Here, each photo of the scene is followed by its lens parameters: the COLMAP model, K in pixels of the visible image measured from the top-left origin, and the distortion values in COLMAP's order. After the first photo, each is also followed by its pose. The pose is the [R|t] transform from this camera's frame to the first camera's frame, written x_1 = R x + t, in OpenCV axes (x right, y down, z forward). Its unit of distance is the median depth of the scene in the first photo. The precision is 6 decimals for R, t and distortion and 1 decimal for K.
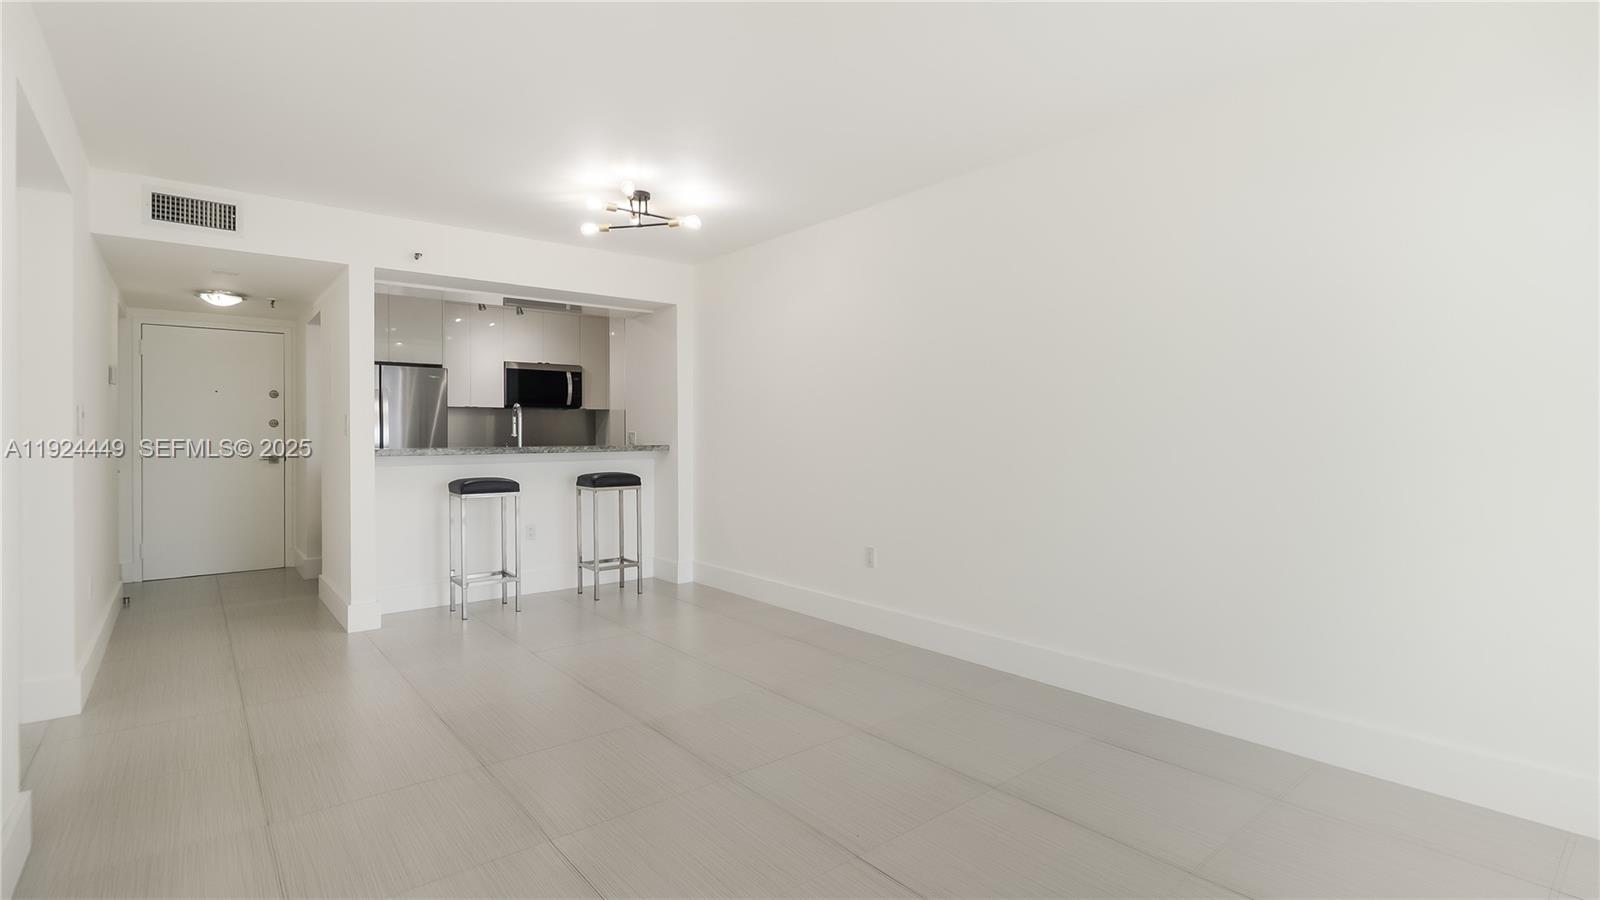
lens RADIAL K [[749.7, 0, 799.0], [0, 749.7, 436.0], [0, 0, 1]] dist [-0.001940, 0.000027]
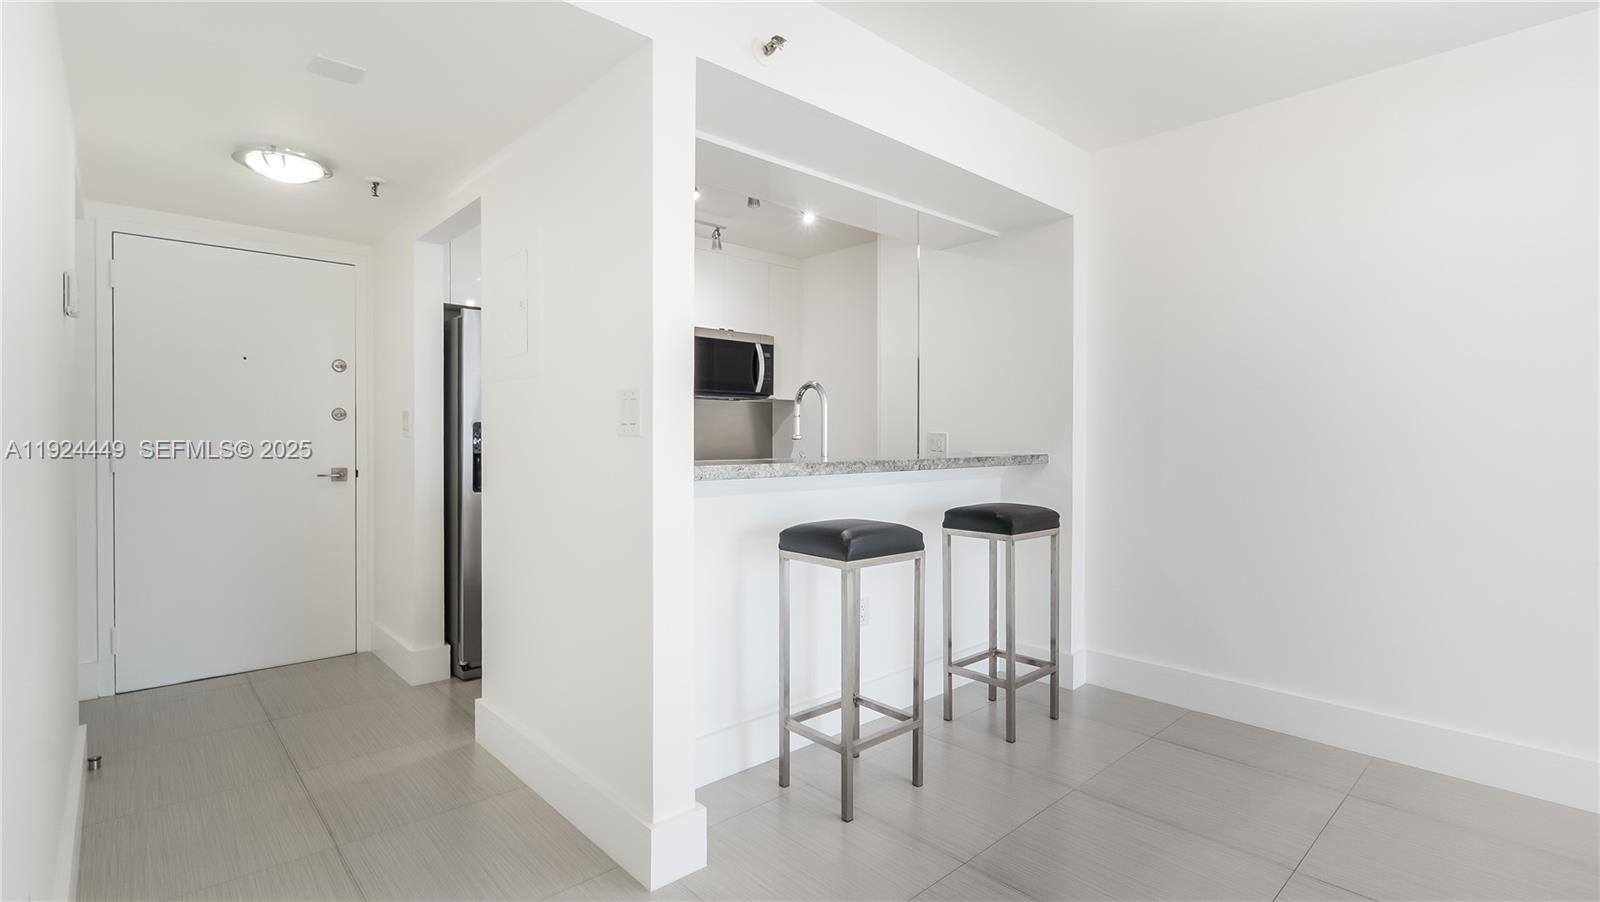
lens RADIAL K [[748.0, 0, 808.4], [0, 748.0, 447.4], [0, 0, 1]] dist [-0.001720, -0.000368]
pose [[0.998105, 0.004870, 0.061339, -0.418850], [-0.005568, 0.999922, 0.011213, 0.000736], [-0.061280, -0.011534, 0.998054, 0.438327]]
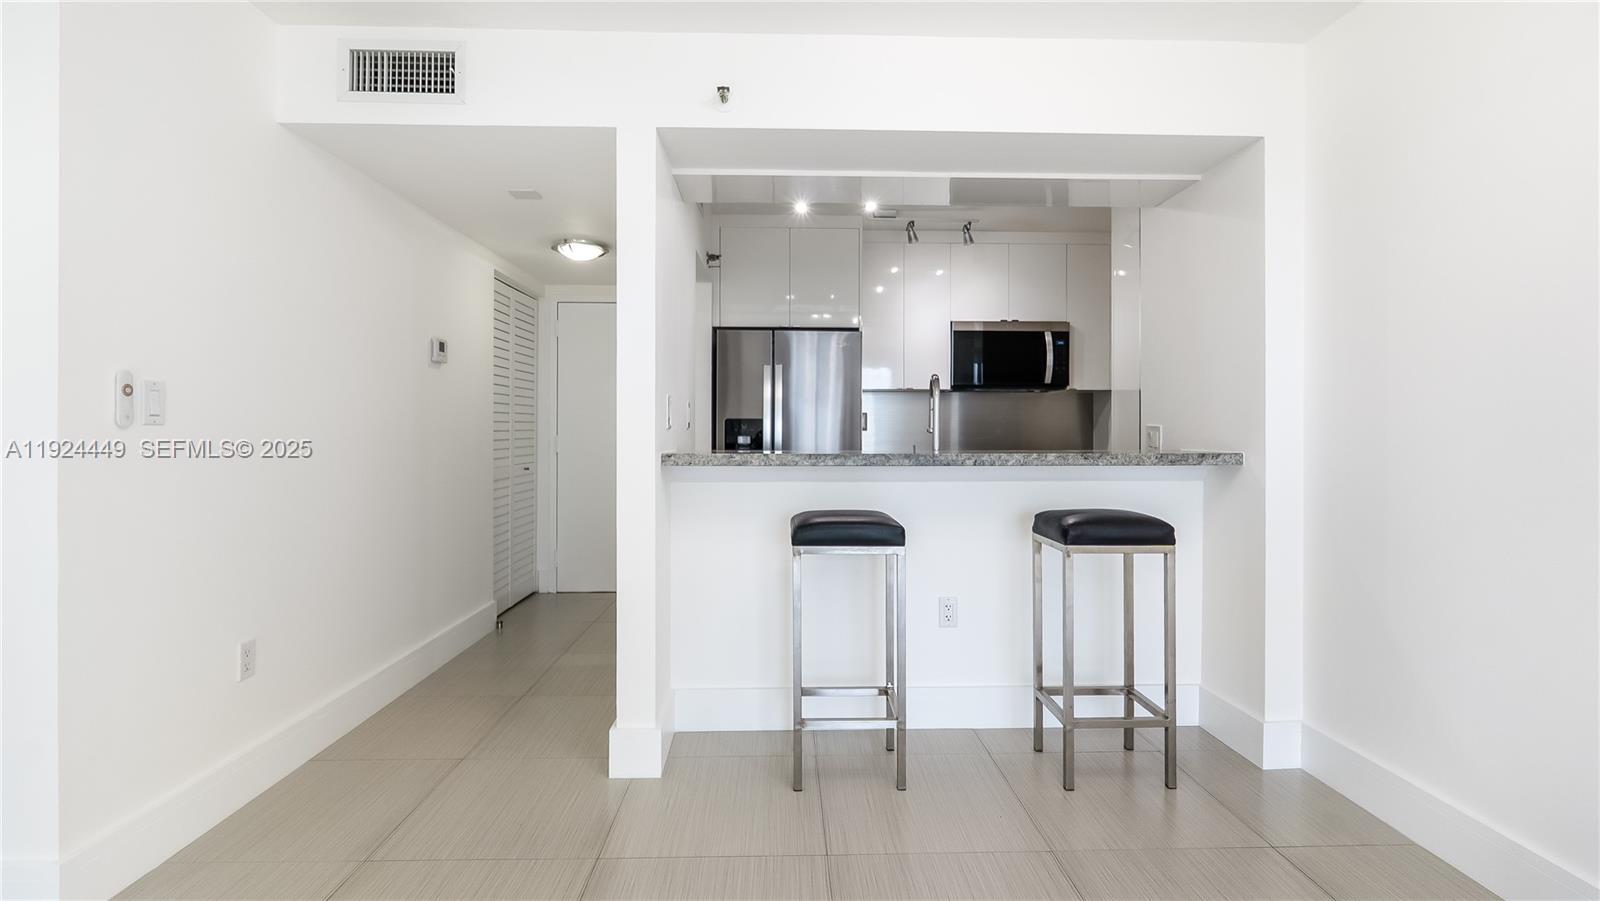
lens RADIAL K [[742.3, 0, 797.5], [0, 742.3, 427.5], [0, 0, 1]] dist [-0.013045, 0.000001]
pose [[0.787063, 0.005482, -0.616848, -0.114124], [-0.007492, 0.999972, -0.000671, -0.001553], [0.616827, 0.005149, 0.787082, 0.502846]]
